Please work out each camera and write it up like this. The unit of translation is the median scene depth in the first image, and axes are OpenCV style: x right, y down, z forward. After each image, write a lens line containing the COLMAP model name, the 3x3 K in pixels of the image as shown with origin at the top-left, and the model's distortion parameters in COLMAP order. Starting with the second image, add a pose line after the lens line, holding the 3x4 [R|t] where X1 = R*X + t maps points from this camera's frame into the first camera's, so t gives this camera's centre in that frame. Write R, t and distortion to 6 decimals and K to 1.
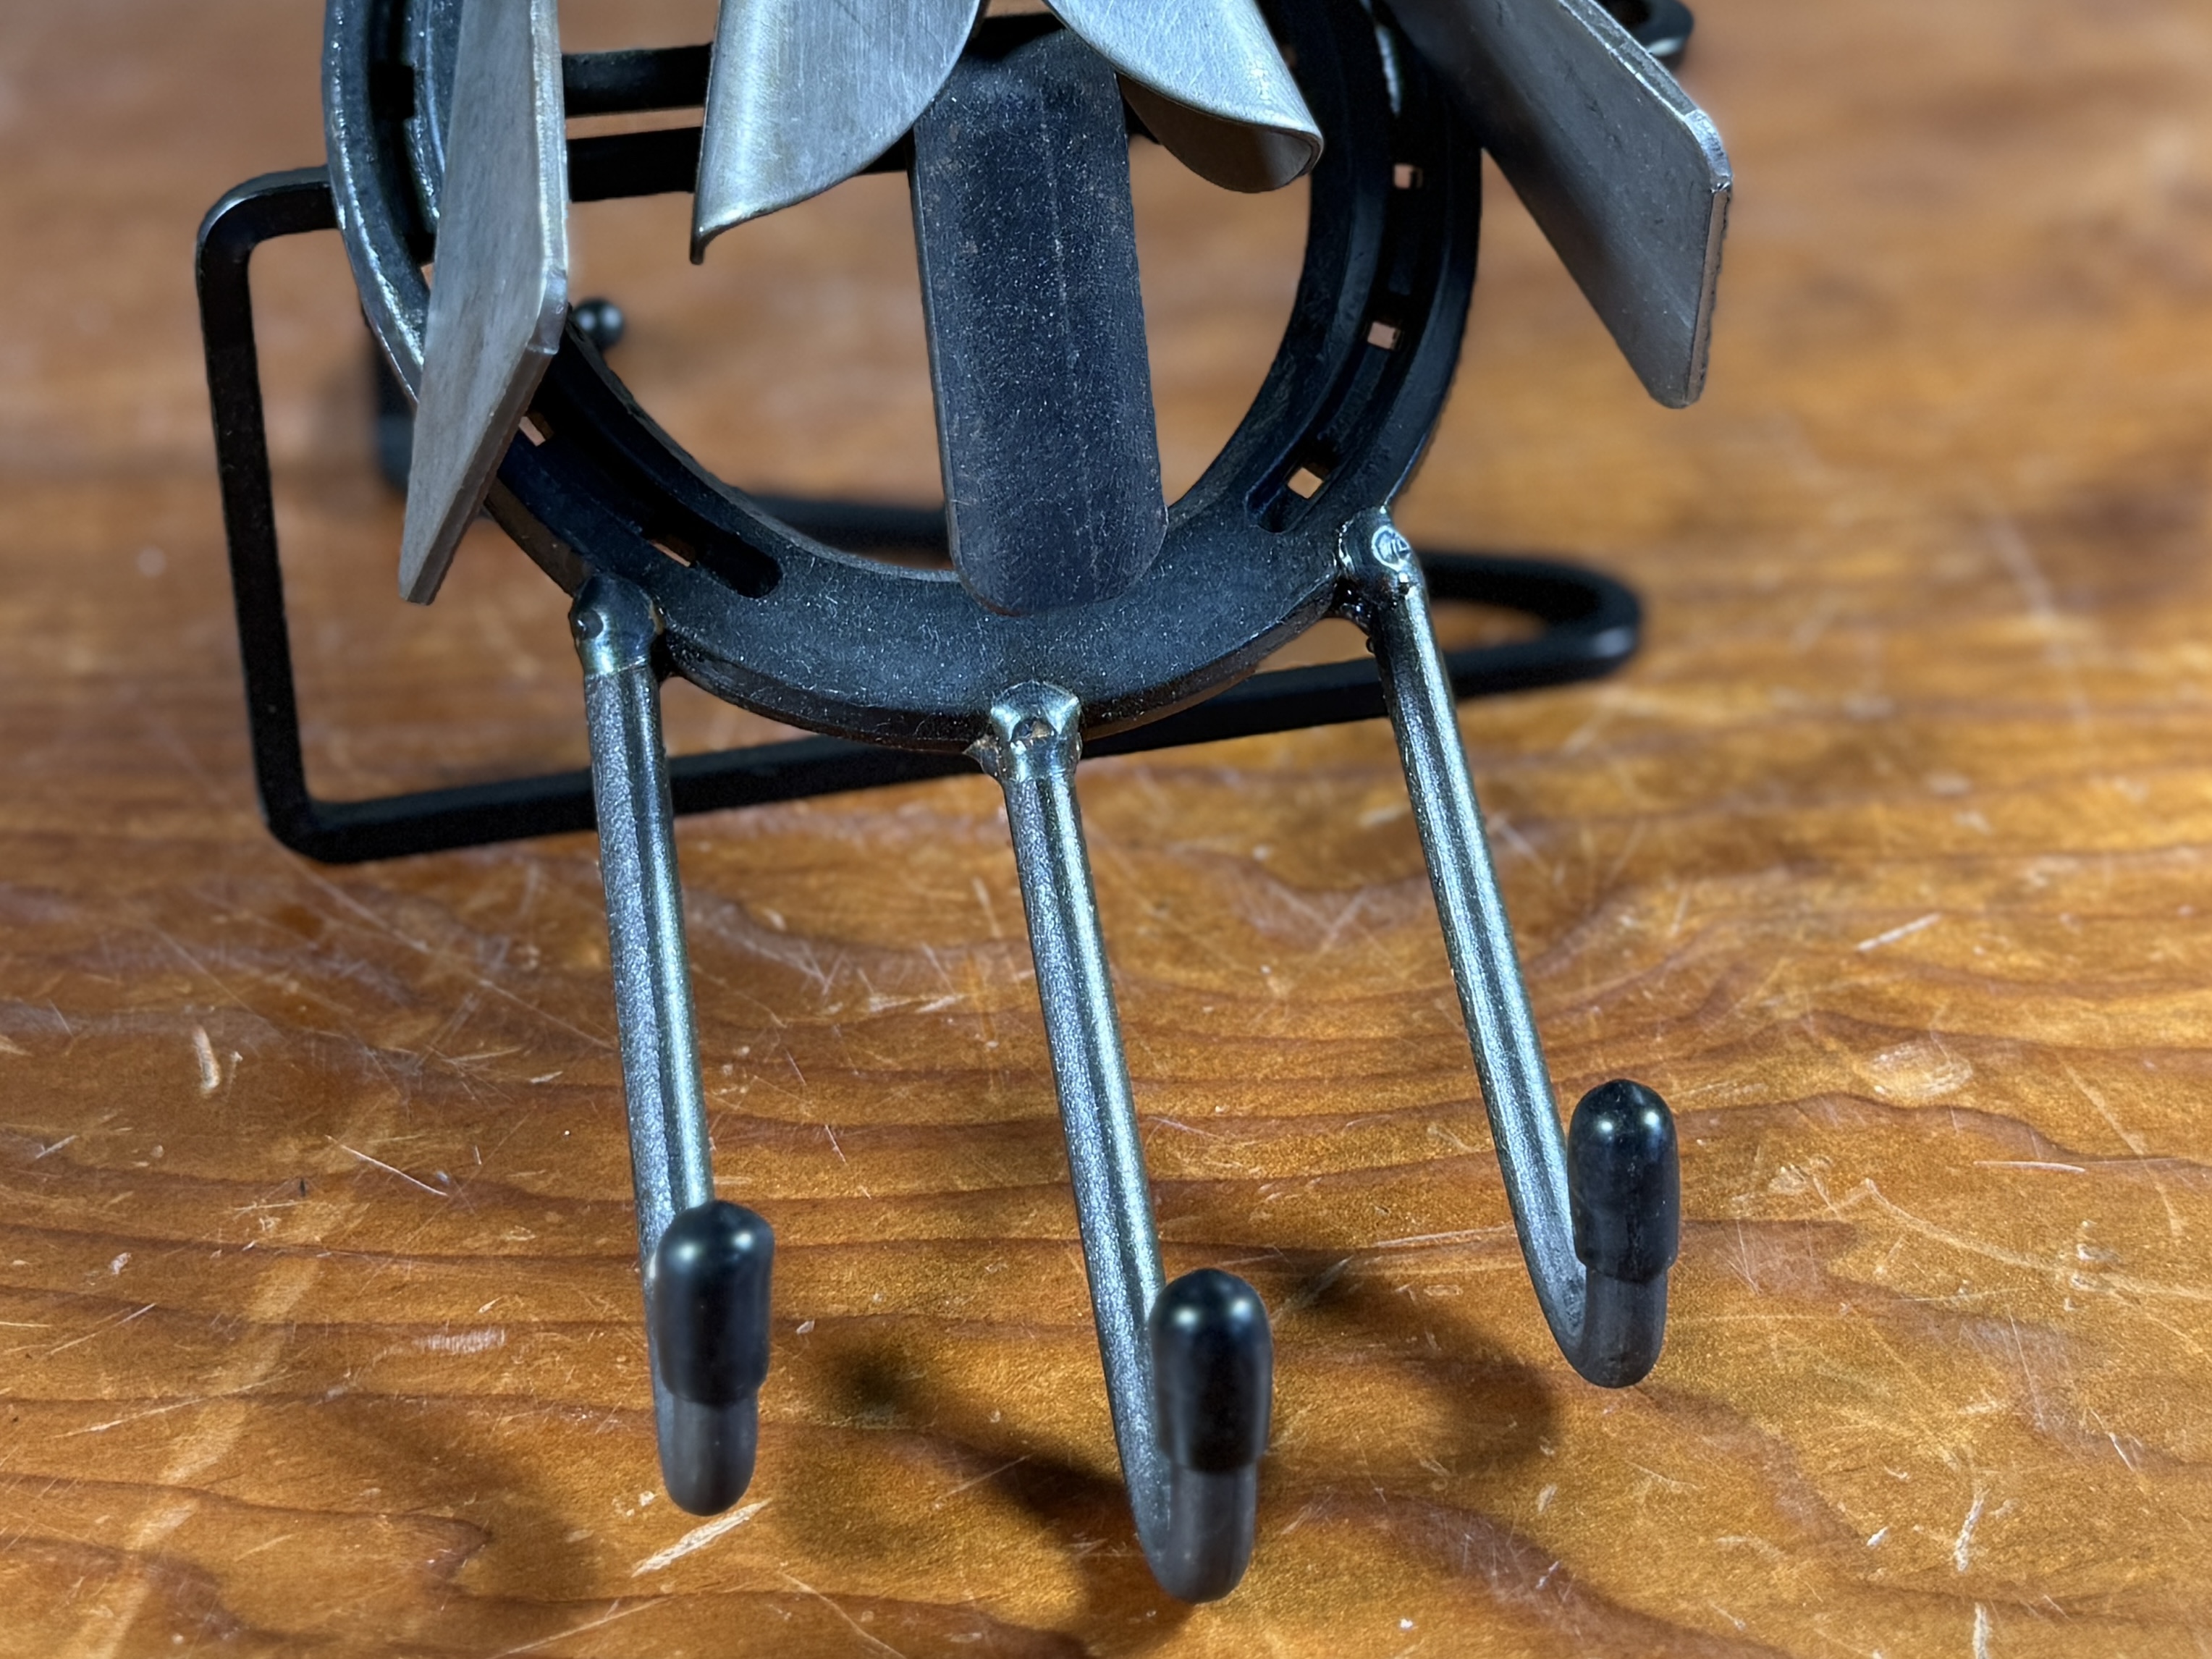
lens RADIAL K [[2936.3, 0, 1051.8], [0, 2936.3, 688.7], [0, 0, 1]] dist [0.059254, -0.045795]
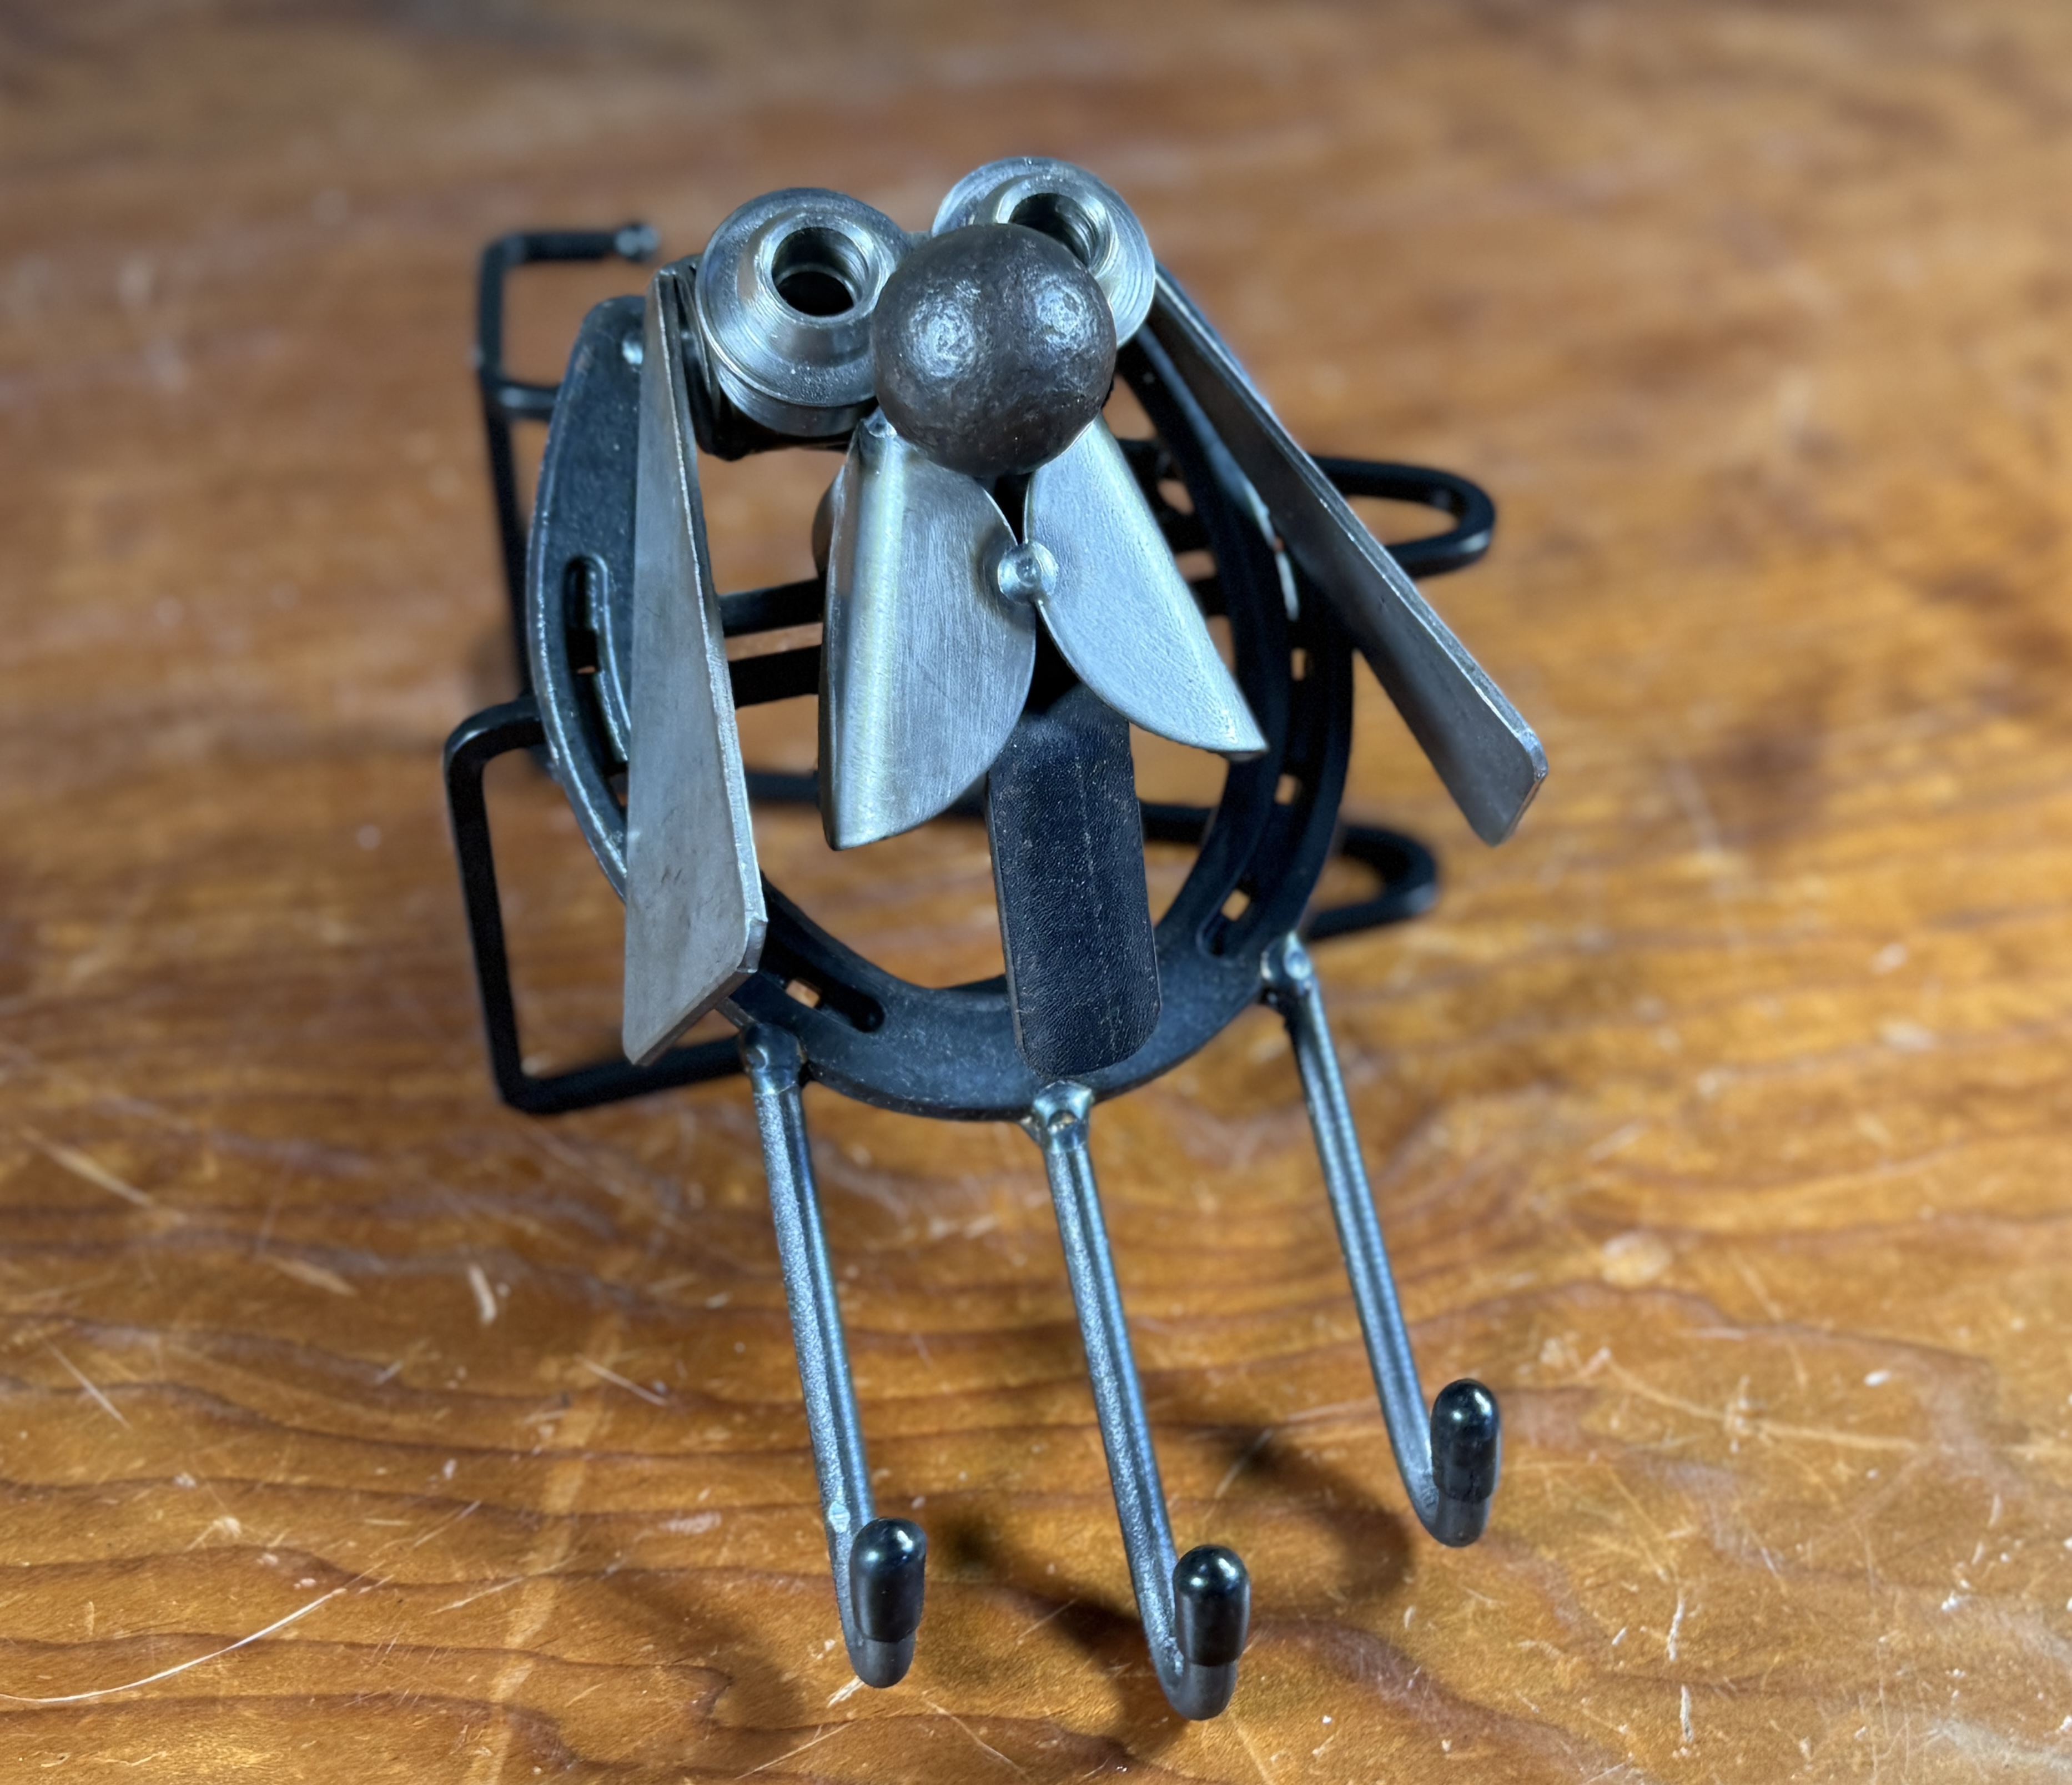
lens RADIAL K [[2180.1, 0, 1036.0], [0, 2180.1, 892.5], [0, 0, 1]] dist [0.048586, 0.009583]
pose [[0.997695, -0.030645, 0.060549, -0.081725], [0.018034, 0.979879, 0.198775, -0.311692], [-0.065422, -0.197225, 0.978173, -0.041669]]
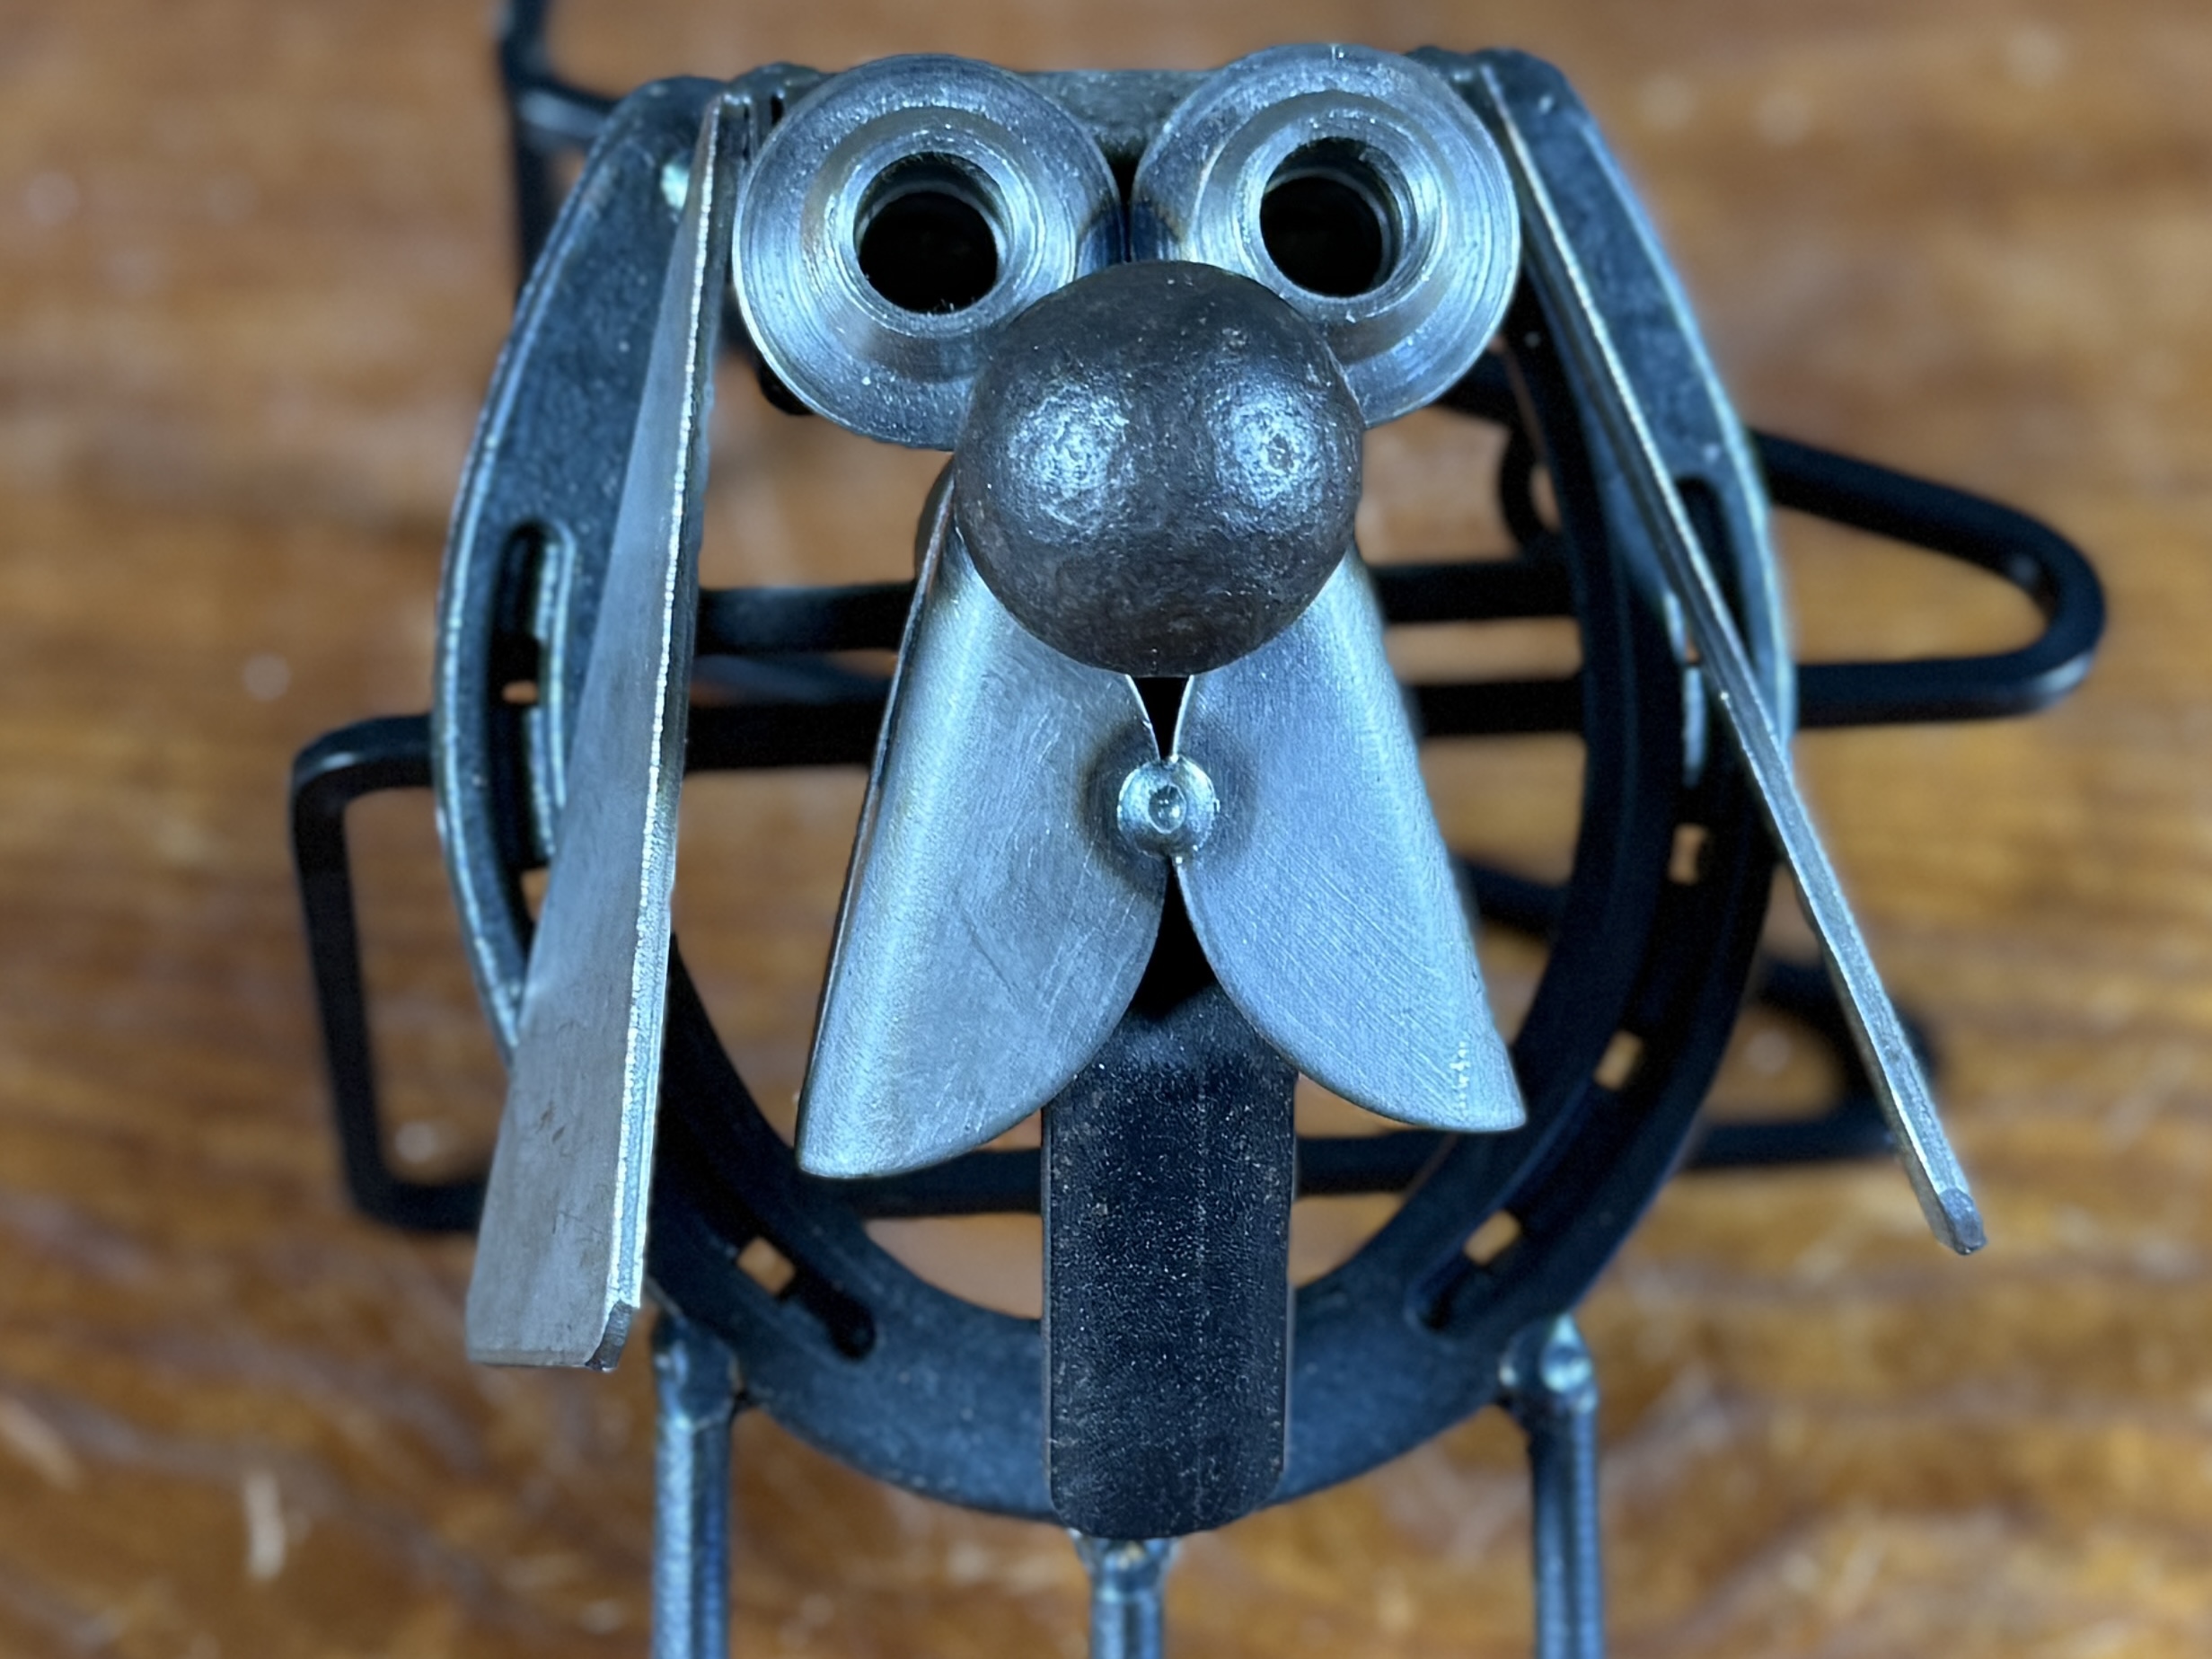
lens RADIAL K [[3559.2, 0, 1106.0], [0, 3559.2, 829.5], [0, 0, 1]] dist [0.041326, -0.027638]
pose [[0.984904, 0.160363, -0.065174, 0.023567], [-0.127129, 0.925641, 0.356409, -0.589623], [0.117483, -0.342743, 0.932054, 0.034196]]
